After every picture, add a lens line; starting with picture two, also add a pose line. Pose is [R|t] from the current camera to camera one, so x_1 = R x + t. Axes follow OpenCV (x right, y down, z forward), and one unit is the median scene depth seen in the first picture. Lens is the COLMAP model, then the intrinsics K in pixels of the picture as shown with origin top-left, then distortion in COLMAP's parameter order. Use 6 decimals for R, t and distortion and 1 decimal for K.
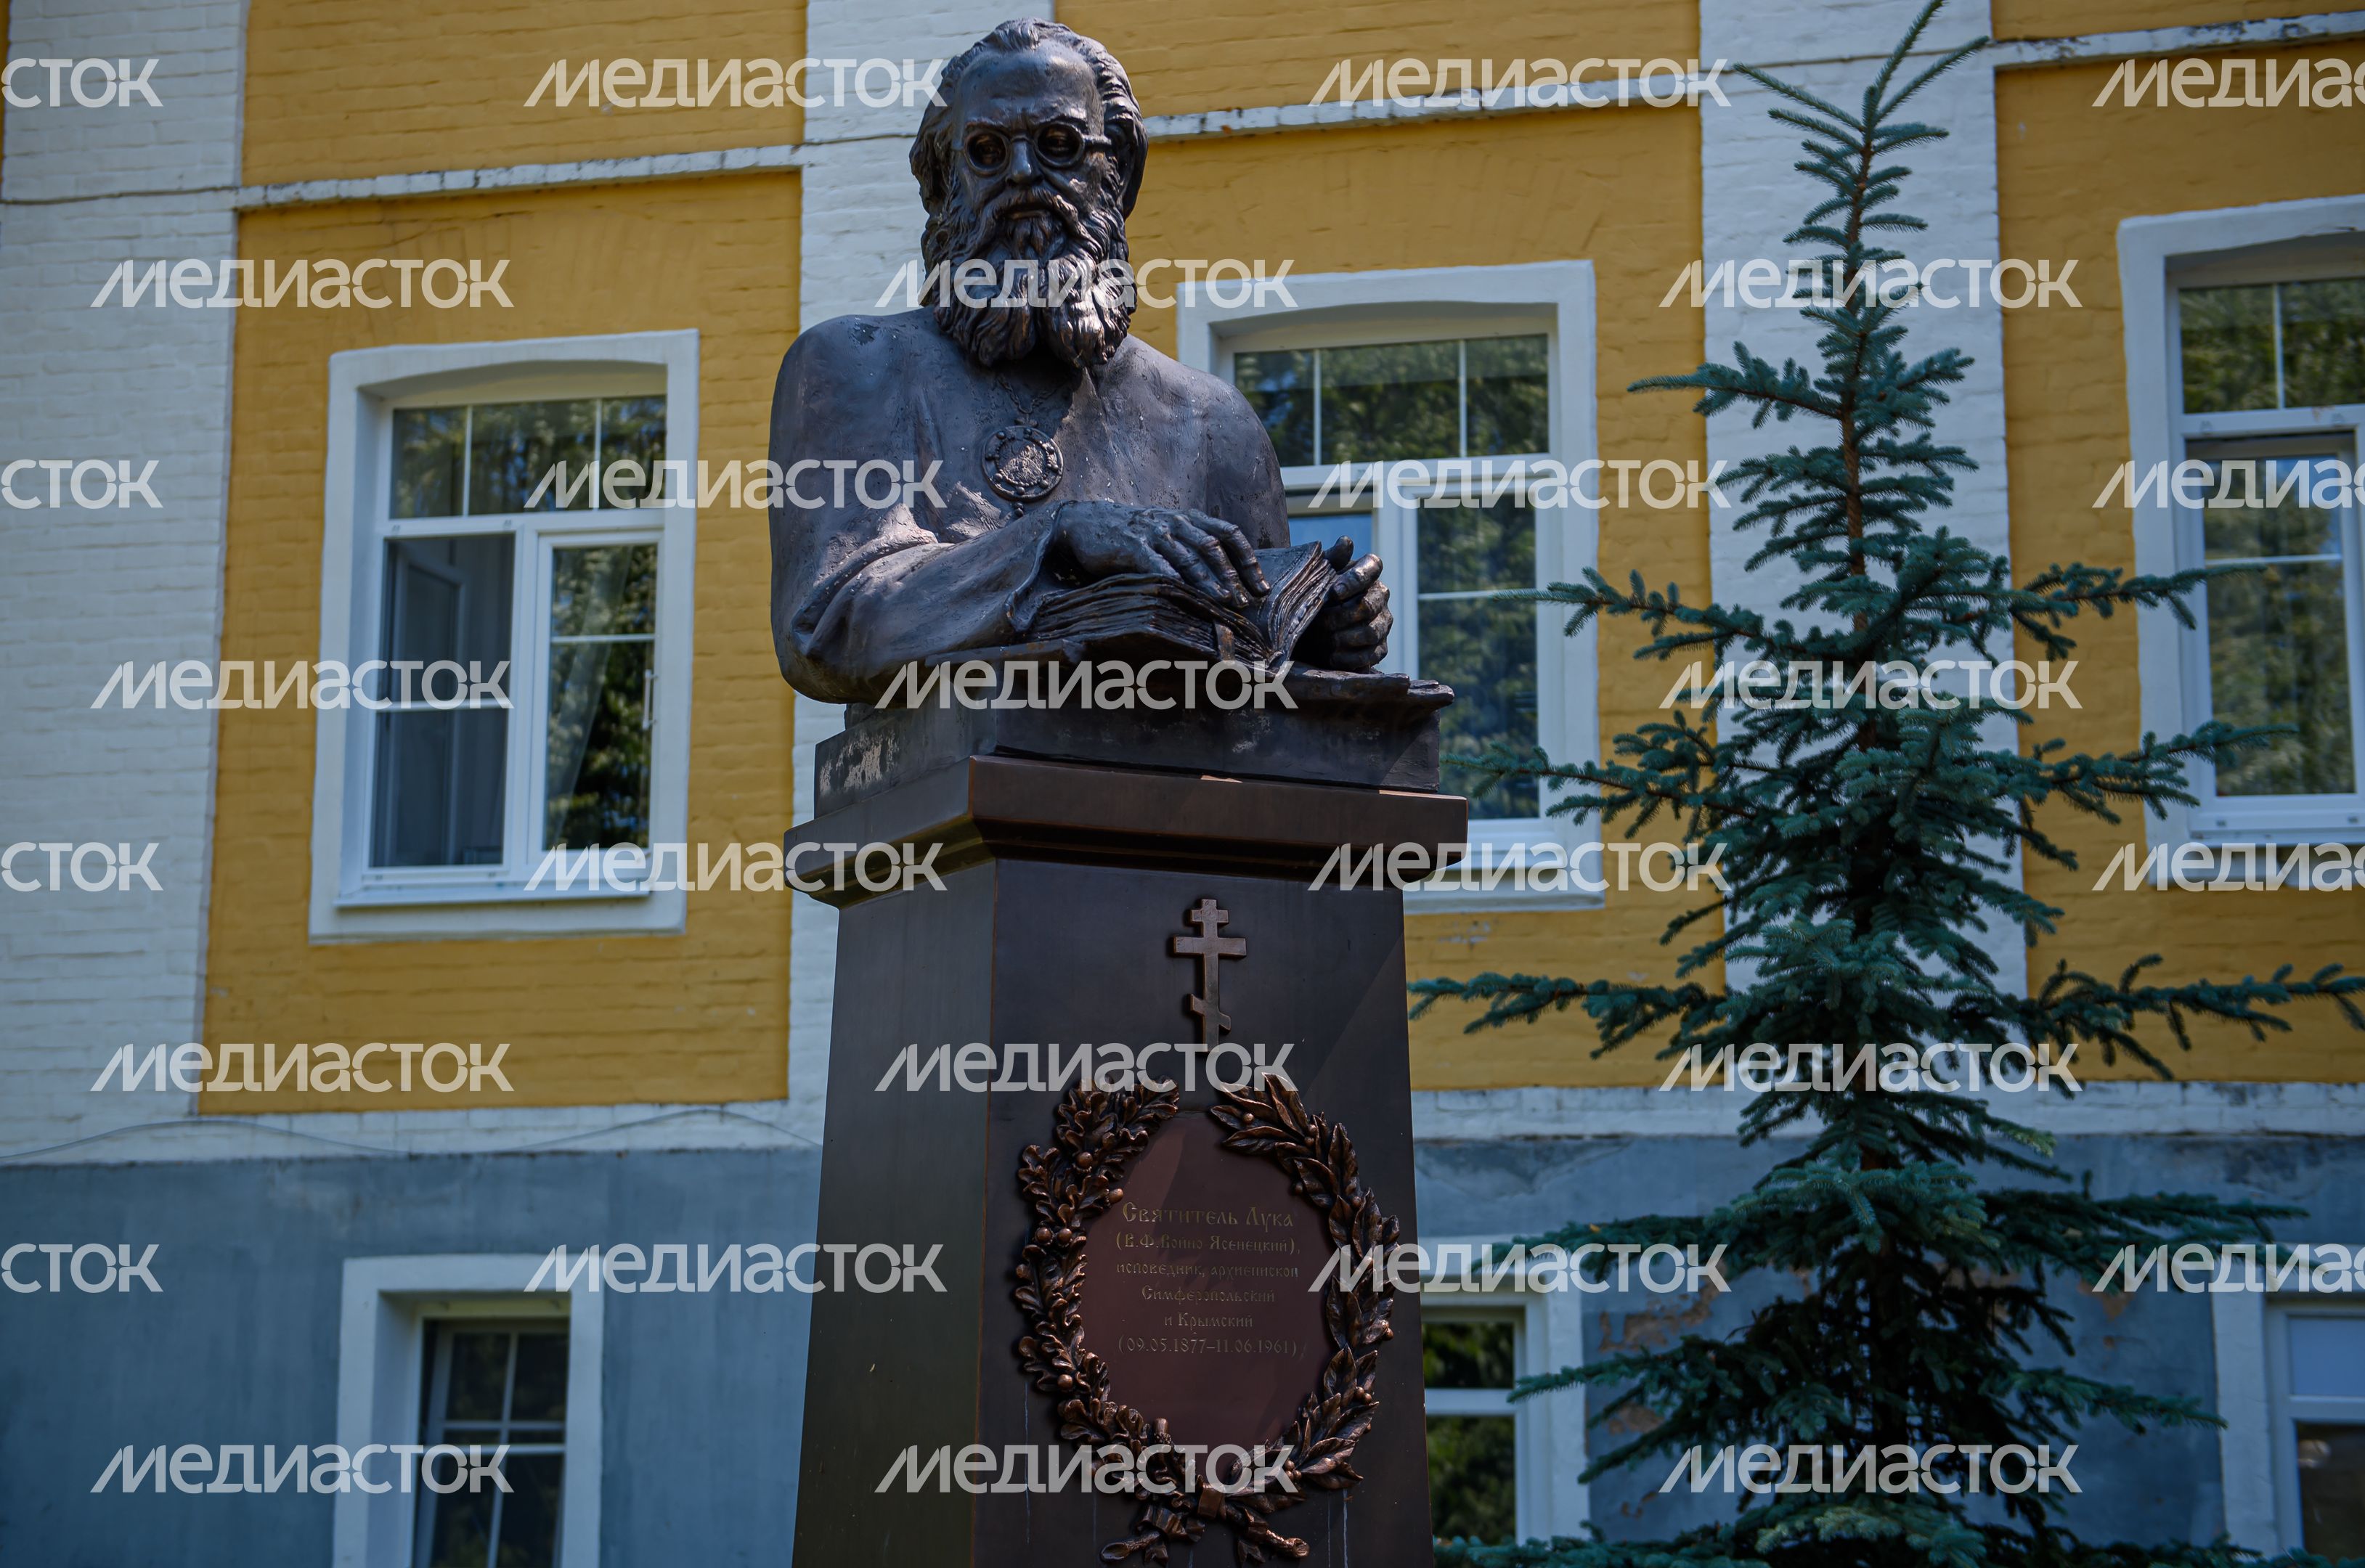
lens RADIAL K [[3353.4, 0, 1178.6], [0, 3353.4, 768.5], [0, 0, 1]] dist [0.117237, -0.034750]
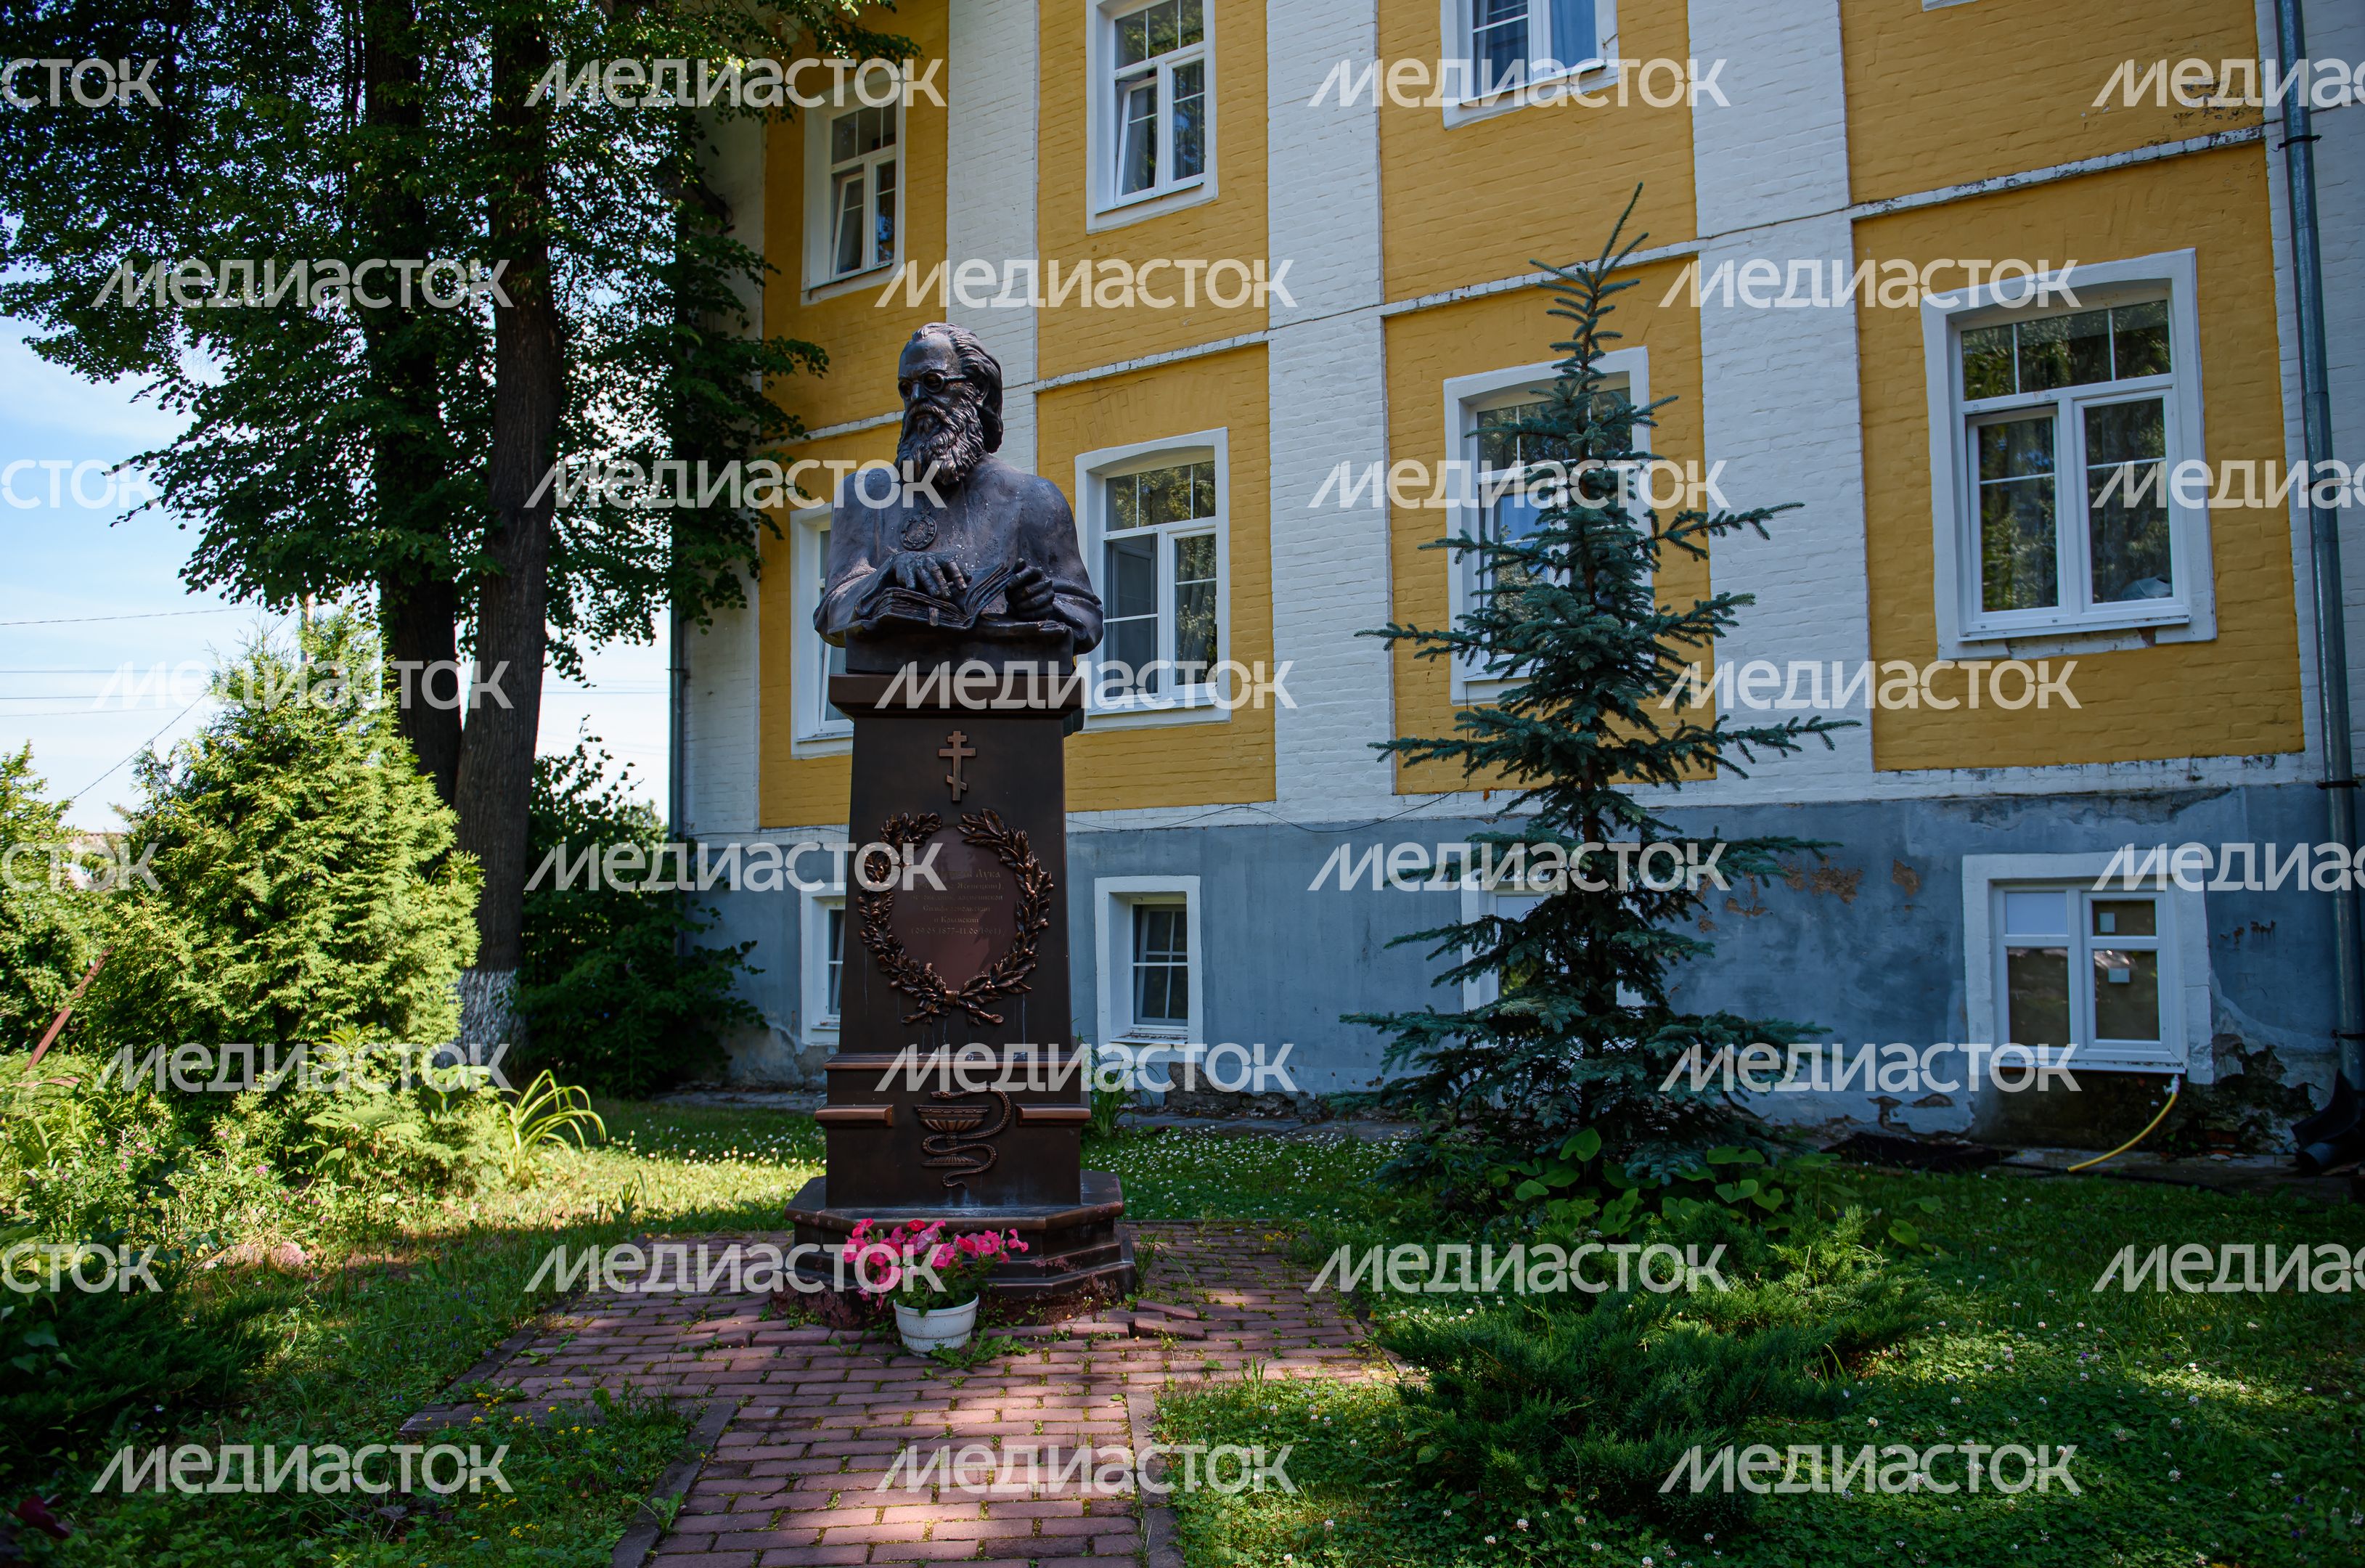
lens RADIAL K [[1702.1, 0, 1183.3], [0, 1702.1, 794.8], [0, 0, 1]] dist [-0.055962, -0.001335]
pose [[0.941532, -0.031328, -0.335465, 0.316078], [0.065465, 0.993702, 0.090938, -0.006716], [0.330503, -0.107582, 0.937653, -0.000172]]
